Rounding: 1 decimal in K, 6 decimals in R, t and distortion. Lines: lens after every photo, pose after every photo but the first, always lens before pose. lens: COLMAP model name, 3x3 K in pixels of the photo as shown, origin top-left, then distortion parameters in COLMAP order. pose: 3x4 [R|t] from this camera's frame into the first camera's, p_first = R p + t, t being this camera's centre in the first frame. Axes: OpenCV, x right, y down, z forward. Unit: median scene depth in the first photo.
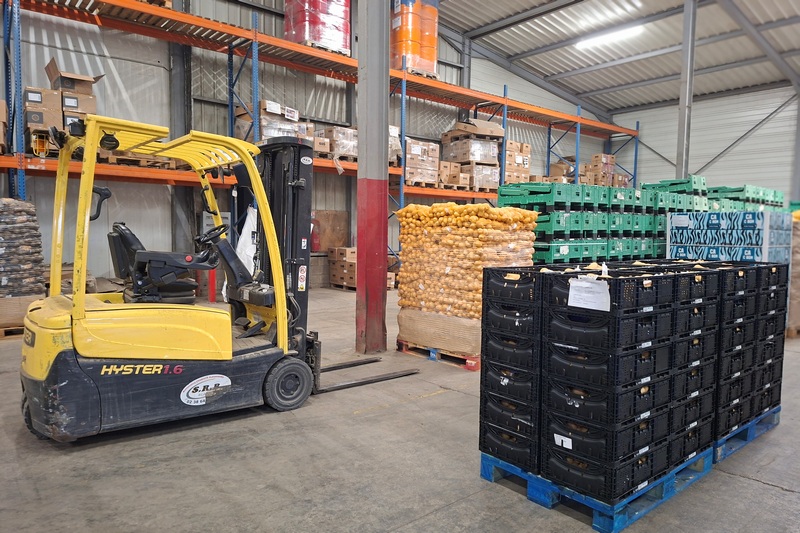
lens RADIAL K [[546.5, 0, 400.0], [0, 546.5, 266.5], [0, 0, 1]] dist [0.189232, -0.143501]
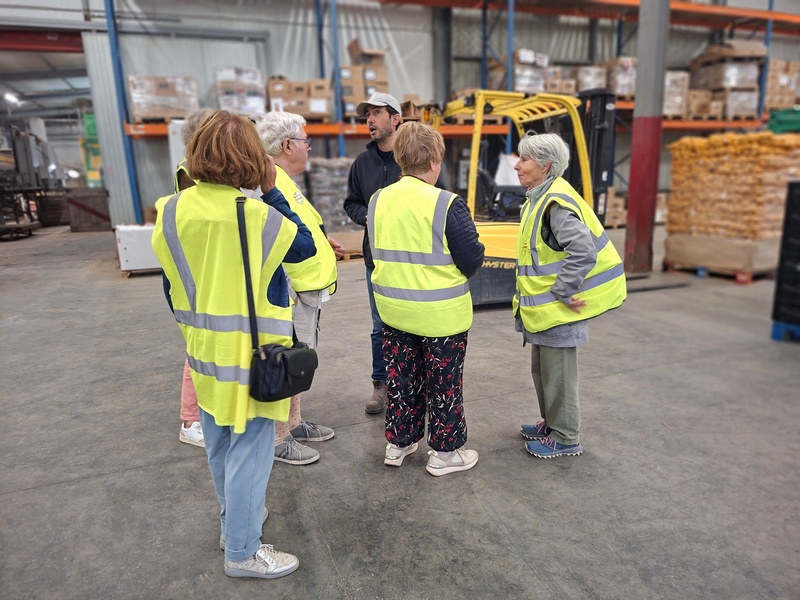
lens RADIAL K [[579.0, 0, 402.4], [0, 579.0, 306.9], [0, 0, 1]] dist [0.085434, -0.060002]
pose [[0.951307, 0.026081, -0.307140, -0.093357], [0.020095, 0.989047, 0.146226, 0.024041], [0.307589, -0.145278, 0.940363, -0.216445]]
